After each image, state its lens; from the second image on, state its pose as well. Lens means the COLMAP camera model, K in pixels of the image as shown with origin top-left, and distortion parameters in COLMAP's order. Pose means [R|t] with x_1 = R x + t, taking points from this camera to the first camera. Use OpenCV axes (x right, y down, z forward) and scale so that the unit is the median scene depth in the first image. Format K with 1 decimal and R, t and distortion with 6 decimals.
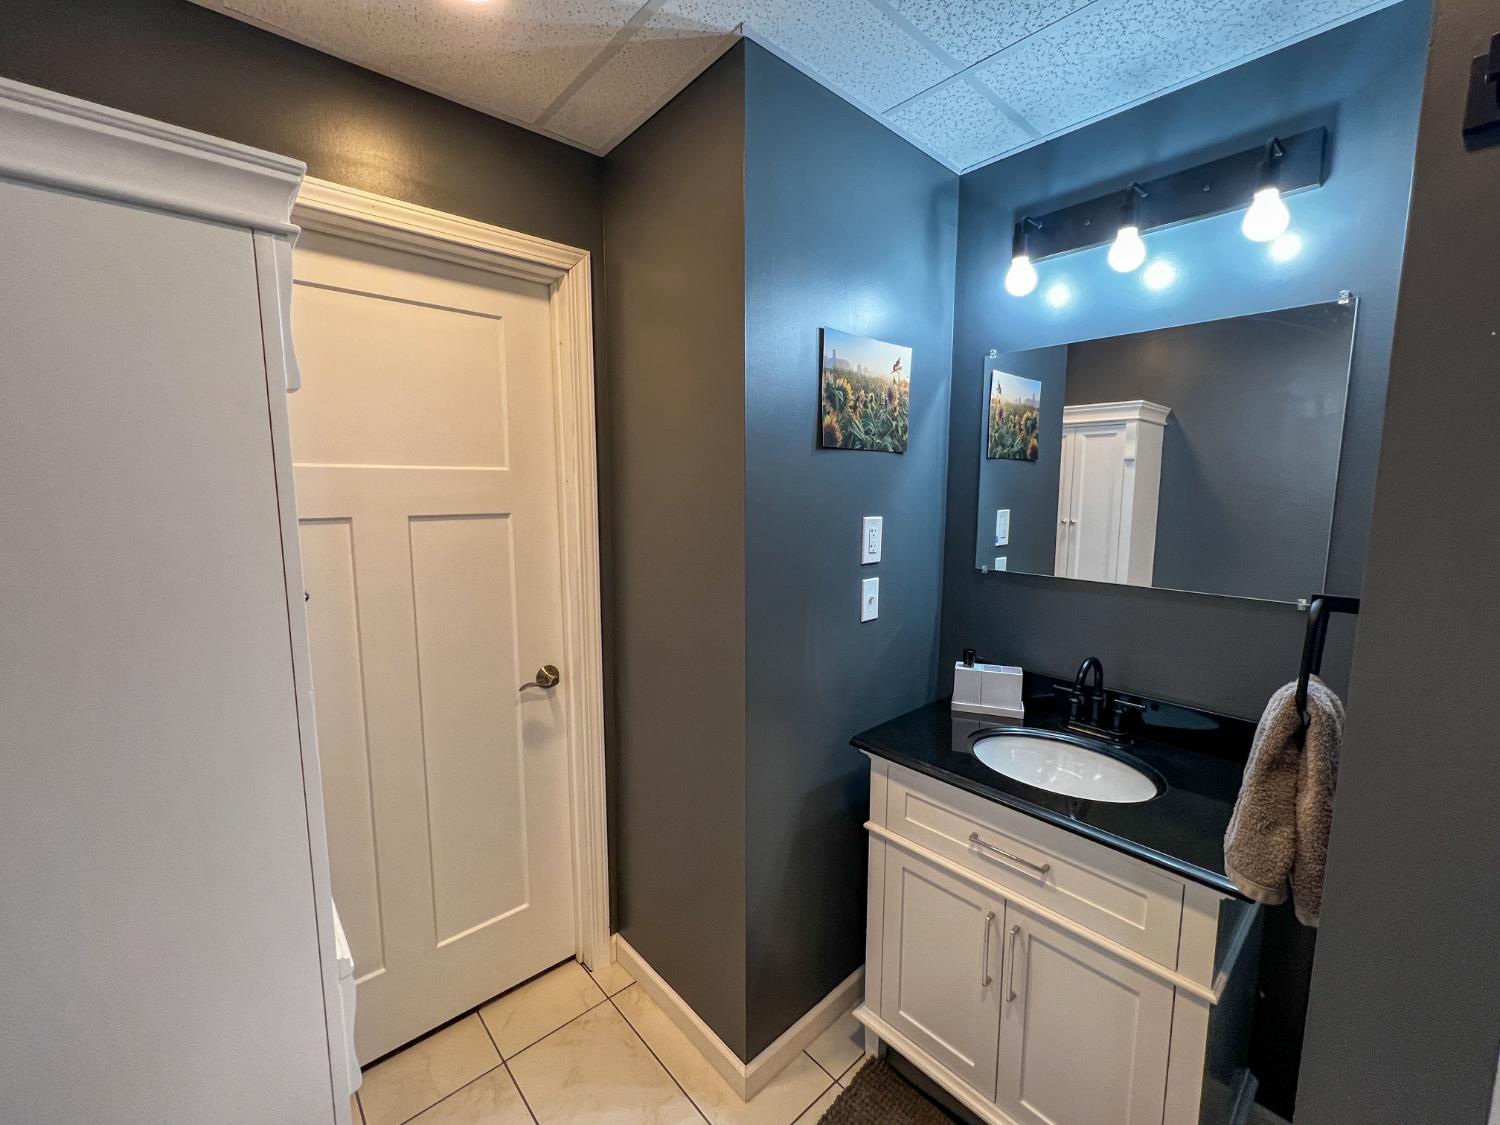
lens RADIAL K [[615.4, 0, 746.6], [0, 615.4, 556.4], [0, 0, 1]] dist [-0.002072, -0.000057]
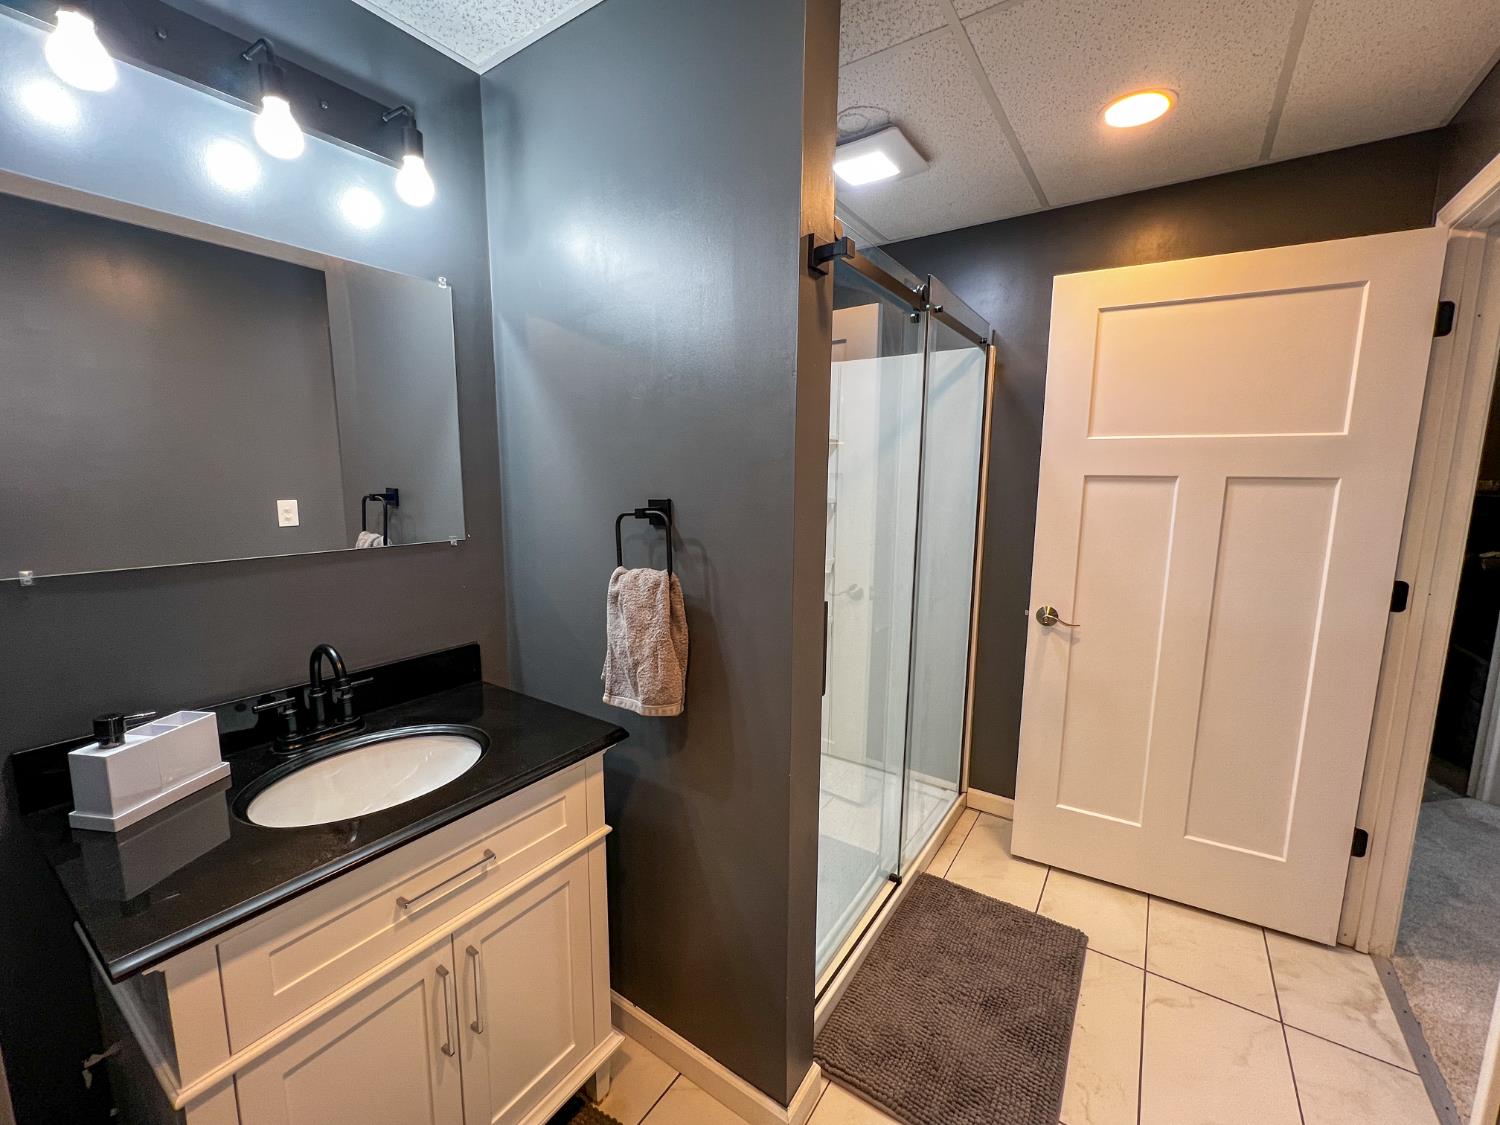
lens RADIAL K [[615.4, 0, 747.0], [0, 615.4, 564.8], [0, 0, 1]] dist [-0.002072, -0.000057]
pose [[-0.230384, -0.146856, 0.961955, -0.365285], [0.114191, 0.977637, 0.176599, -0.017247], [-0.966377, 0.150532, -0.208462, 0.695357]]
